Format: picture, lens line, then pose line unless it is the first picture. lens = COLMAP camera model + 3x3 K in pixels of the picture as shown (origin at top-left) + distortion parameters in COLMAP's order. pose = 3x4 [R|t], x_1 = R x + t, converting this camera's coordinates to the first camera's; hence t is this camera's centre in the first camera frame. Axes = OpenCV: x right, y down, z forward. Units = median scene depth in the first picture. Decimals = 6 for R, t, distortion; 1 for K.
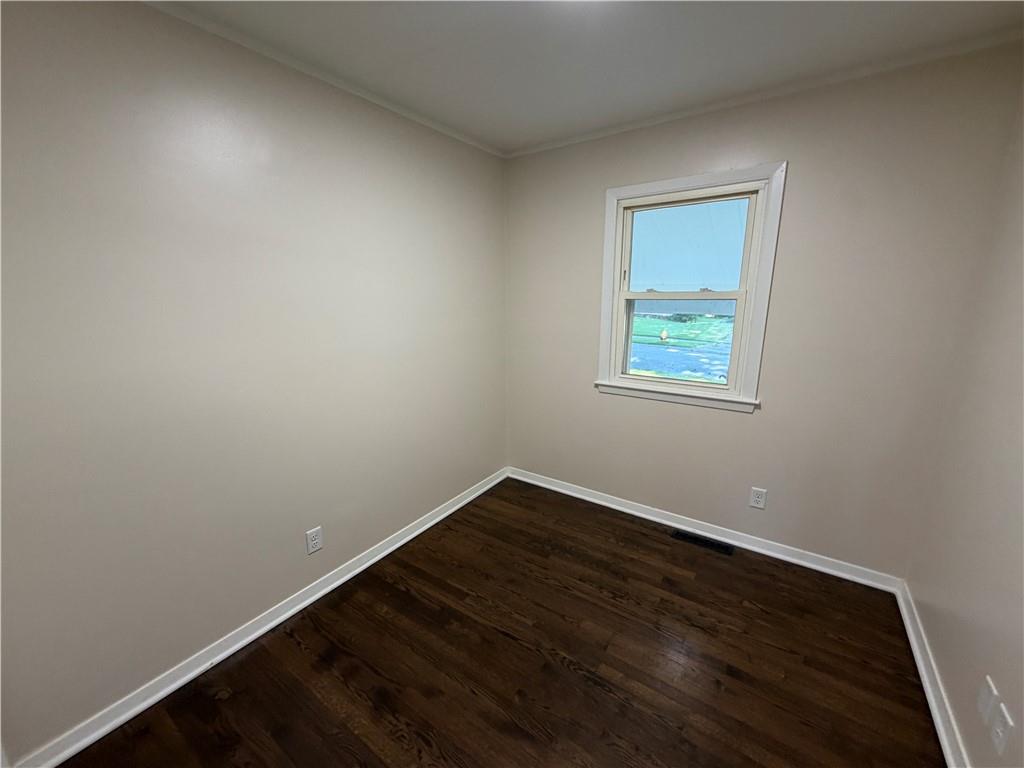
lens RADIAL K [[408.3, 0, 494.9], [0, 408.3, 392.5], [0, 0, 1]] dist [-0.002326, 0.000645]
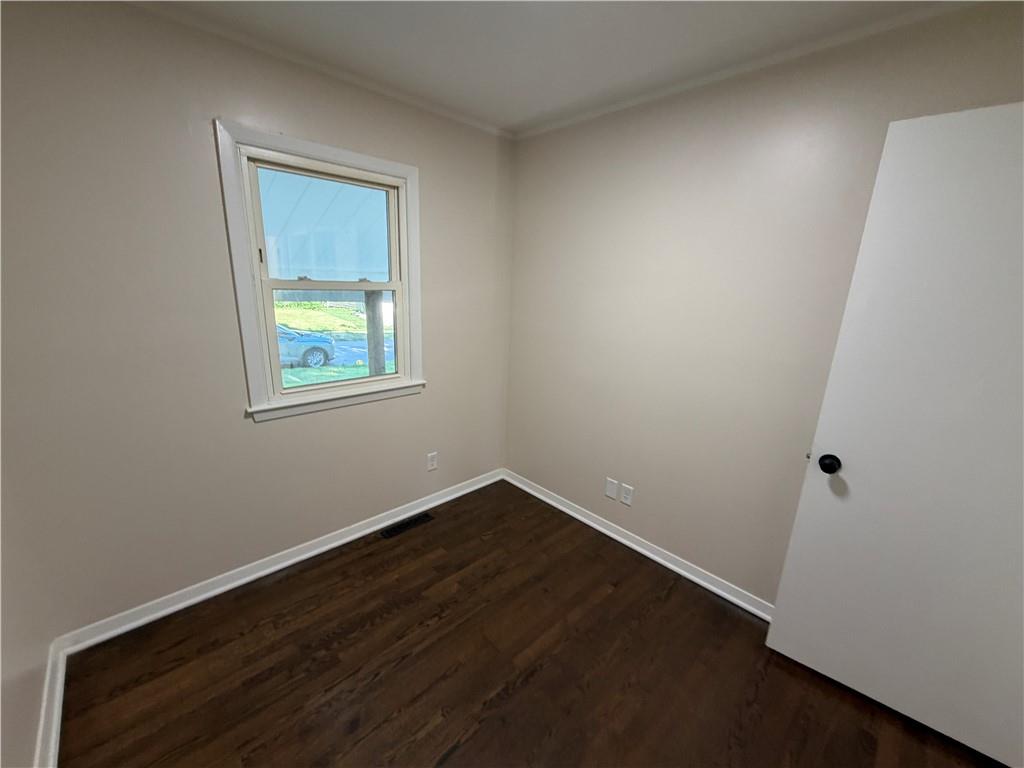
lens RADIAL K [[408.3, 0, 518.1], [0, 408.3, 393.8], [0, 0, 1]] dist [-0.002326, 0.000645]
pose [[0.162436, -0.242733, 0.956397, -0.387506], [0.199653, 0.957306, 0.209054, -0.123436], [-0.966309, 0.156990, 0.203963, 0.493969]]
